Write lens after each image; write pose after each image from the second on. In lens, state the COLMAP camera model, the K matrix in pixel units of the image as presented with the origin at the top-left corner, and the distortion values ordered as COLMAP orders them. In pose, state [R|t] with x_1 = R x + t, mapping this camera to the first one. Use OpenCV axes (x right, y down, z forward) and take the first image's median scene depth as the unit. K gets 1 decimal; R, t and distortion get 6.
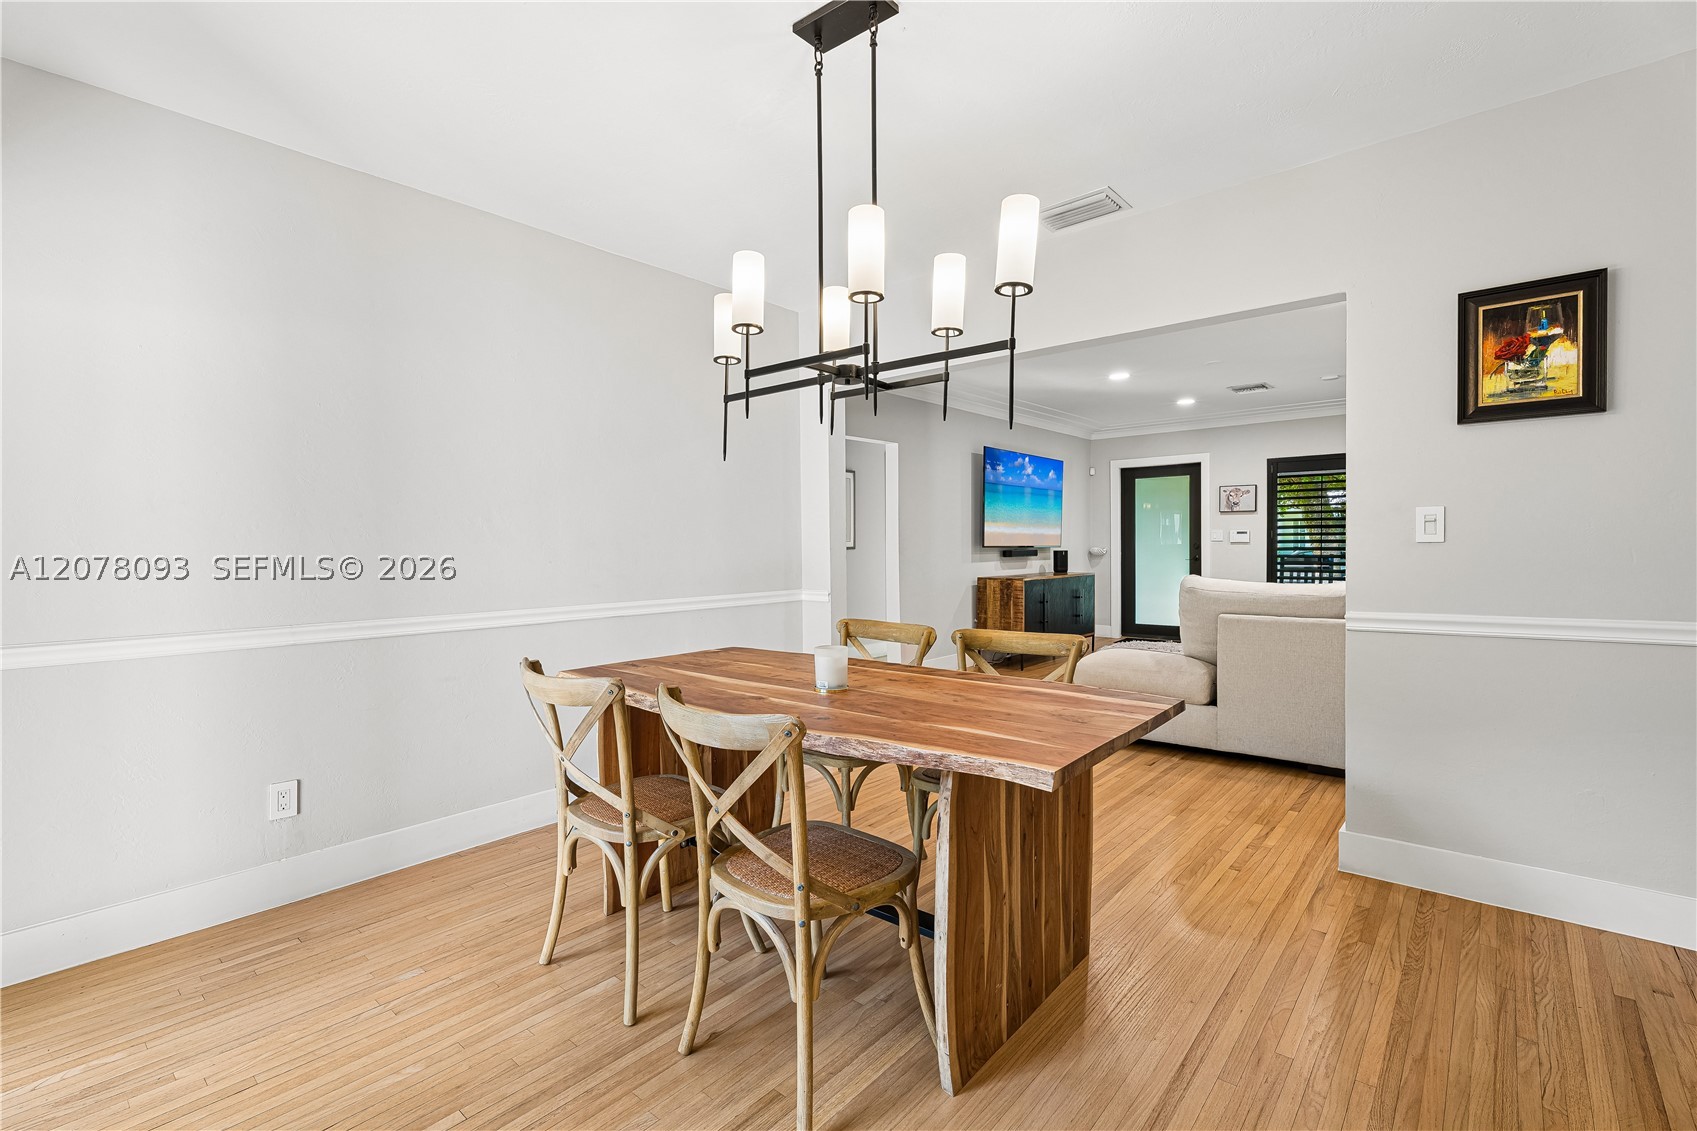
lens RADIAL K [[761.5, 0, 848.5], [0, 761.5, 565.5], [0, 0, 1]] dist [-0.003468, -0.000796]
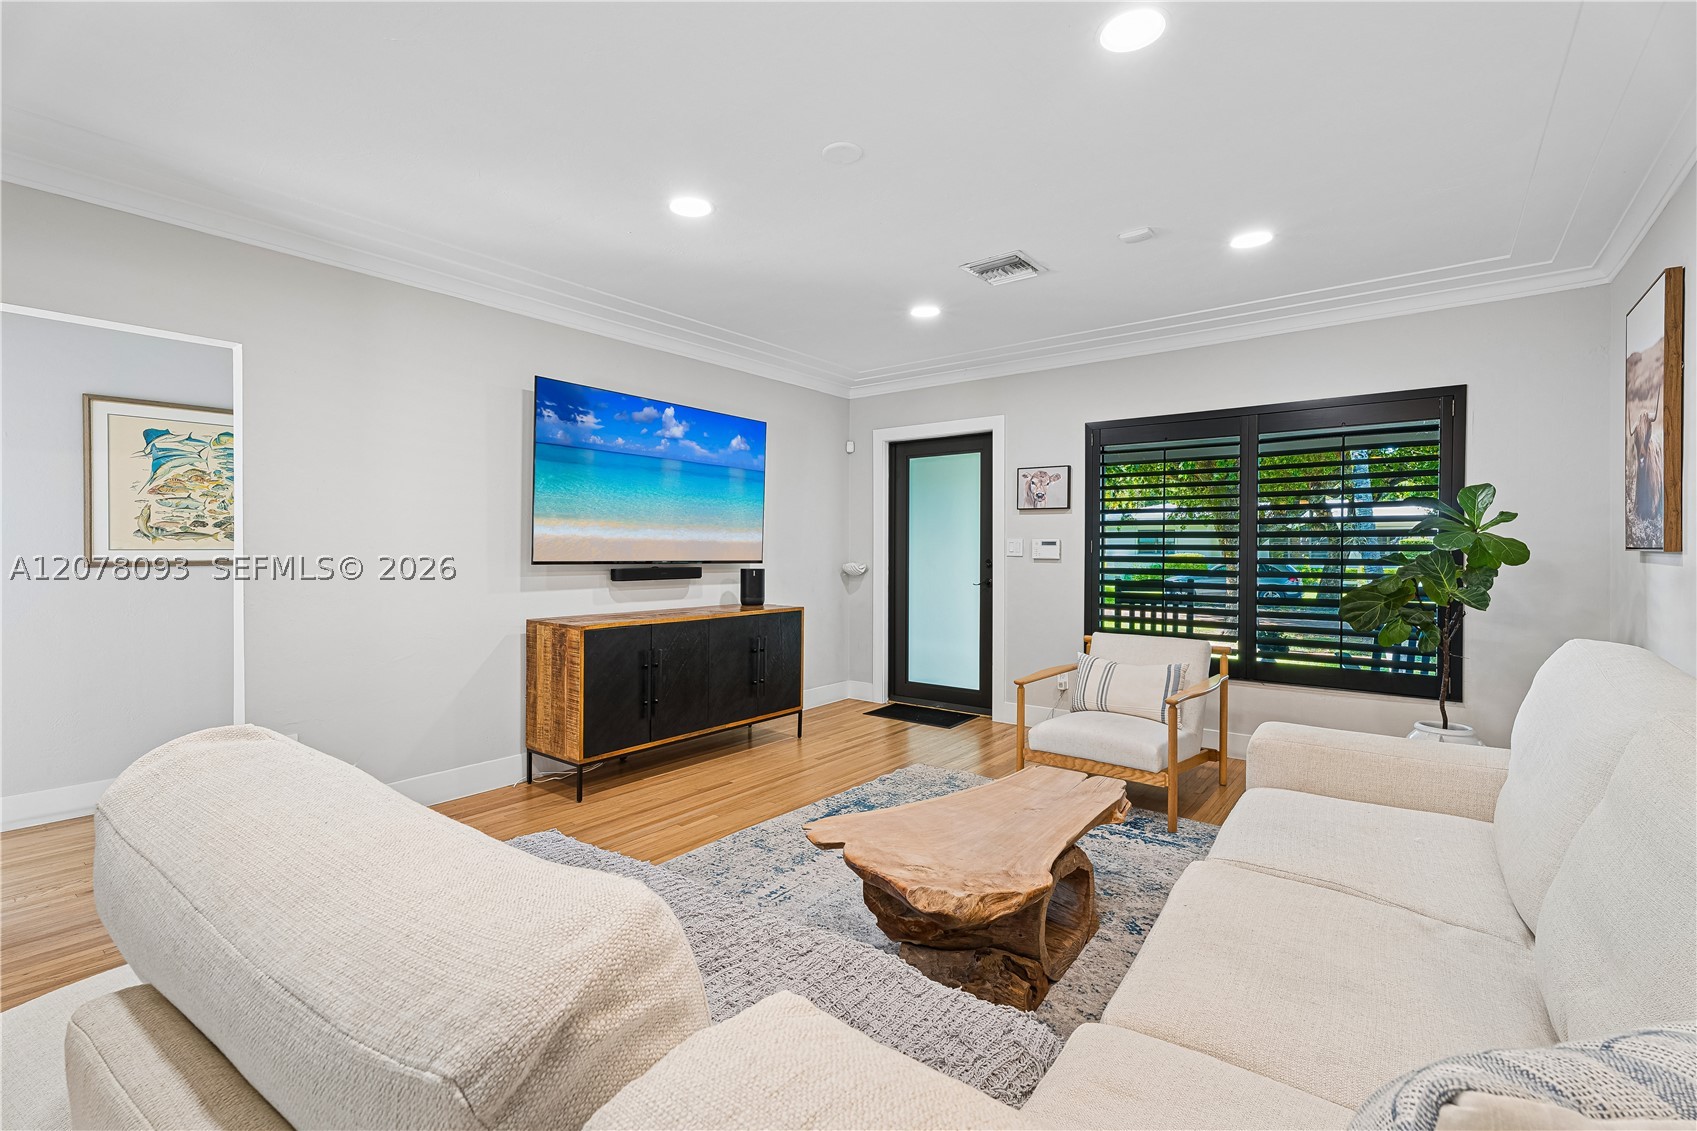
lens RADIAL K [[749.6, 0, 845.2], [0, 749.6, 549.6], [0, 0, 1]] dist [-0.001876, -0.001179]
pose [[0.998727, 0.014117, 0.048429, 0.328286], [-0.012702, 0.999487, -0.029393, -0.018659], [-0.048819, 0.028740, 0.998394, 0.411270]]
